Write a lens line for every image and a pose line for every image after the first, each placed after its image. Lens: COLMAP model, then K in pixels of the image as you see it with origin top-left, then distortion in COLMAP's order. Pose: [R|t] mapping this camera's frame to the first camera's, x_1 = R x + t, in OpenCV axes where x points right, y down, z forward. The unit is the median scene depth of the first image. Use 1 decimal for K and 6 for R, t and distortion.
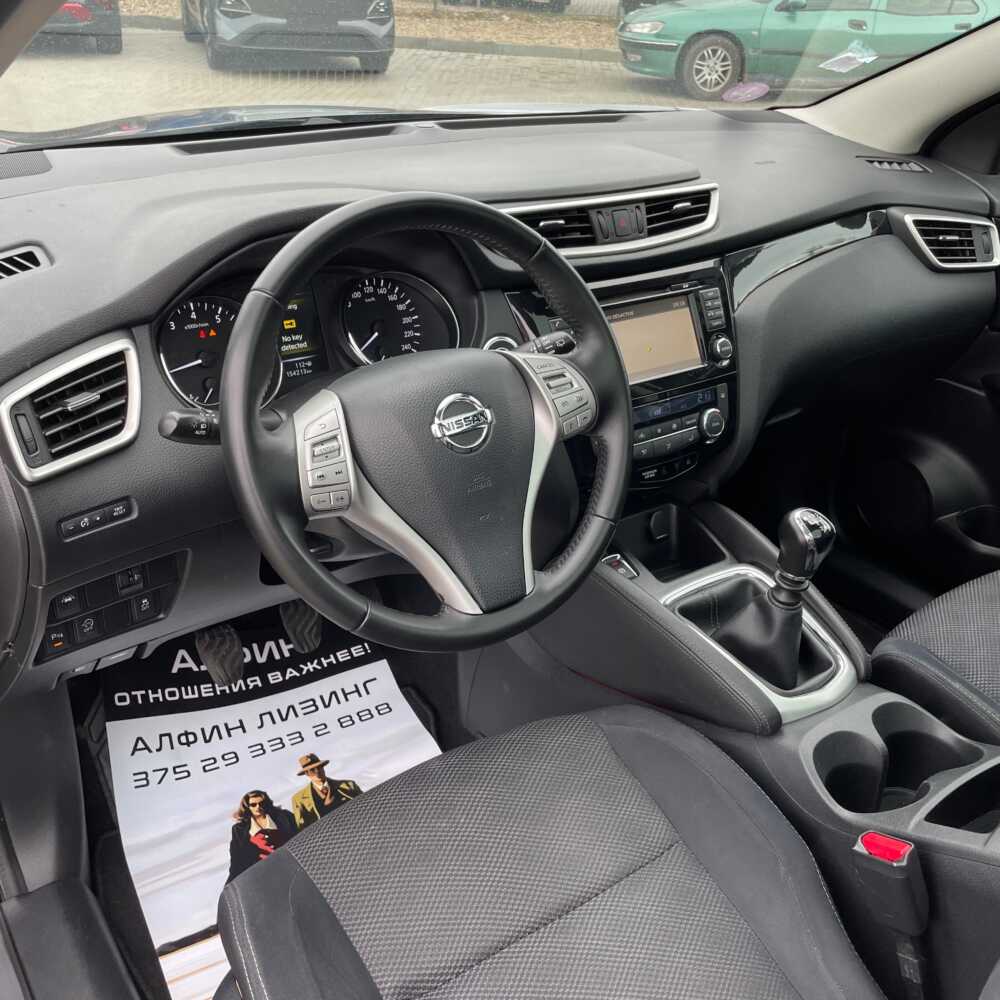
lens RADIAL K [[1029.2, 0, 501.6], [0, 1029.2, 507.0], [0, 0, 1]] dist [0.032968, 0.000000]
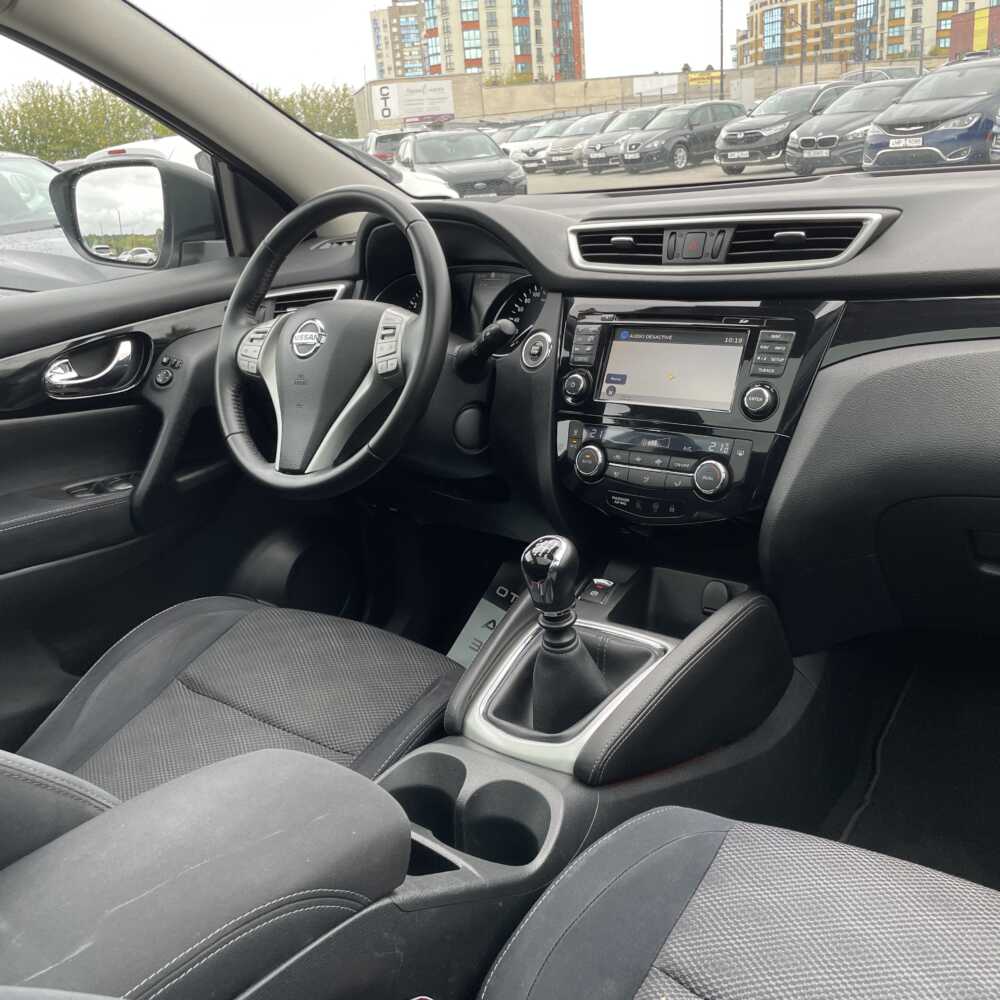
lens RADIAL K [[1029.2, 0, 500.3], [0, 1029.2, 529.8], [0, 0, 1]] dist [0.032968, 0.000000]
pose [[0.258243, 0.258611, -0.930823, 0.973030], [-0.378884, 0.913426, 0.148662, -0.103167], [0.888683, 0.314283, 0.333870, 0.570505]]
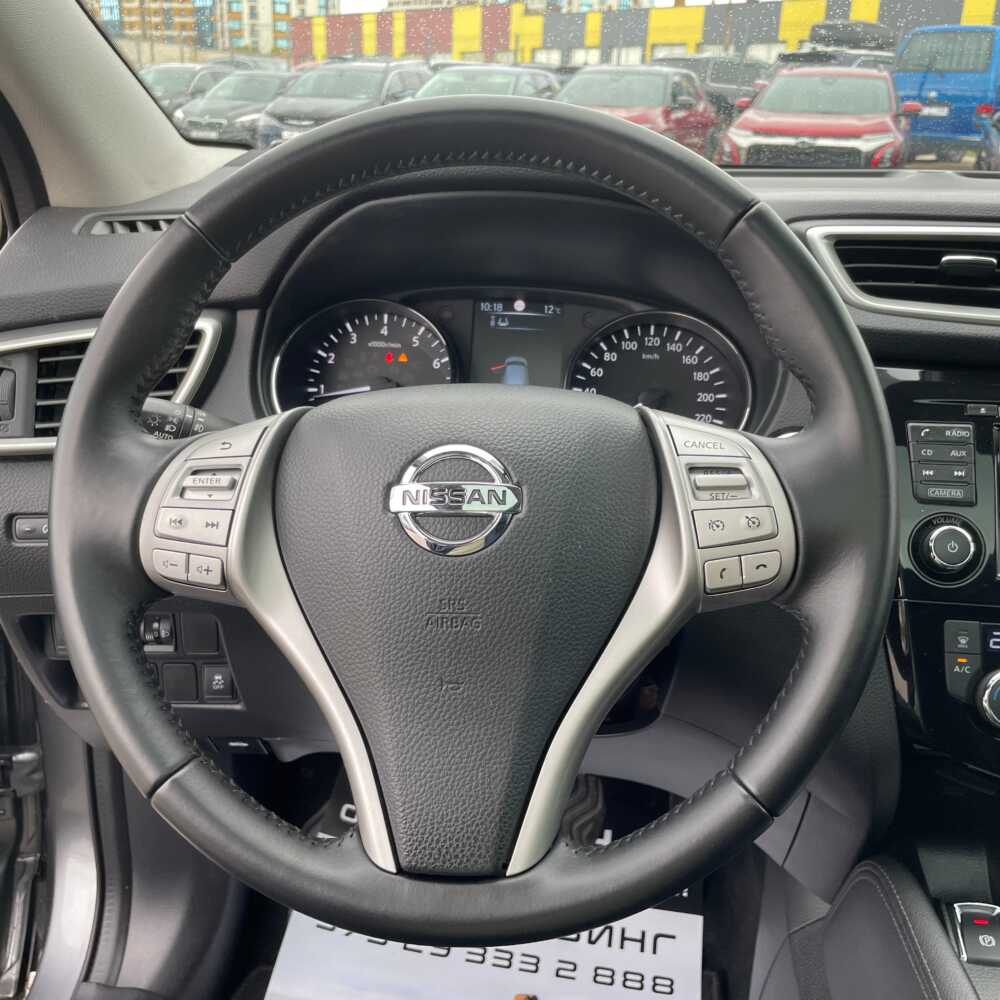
lens RADIAL K [[1029.2, 0, 497.8], [0, 1029.2, 503.4], [0, 0, 1]] dist [0.032968, 0.000000]
pose [[0.754210, 0.197607, -0.626194, 0.210205], [-0.304420, 0.950193, -0.066803, -0.033753], [0.581804, 0.241009, 0.776800, 0.408975]]
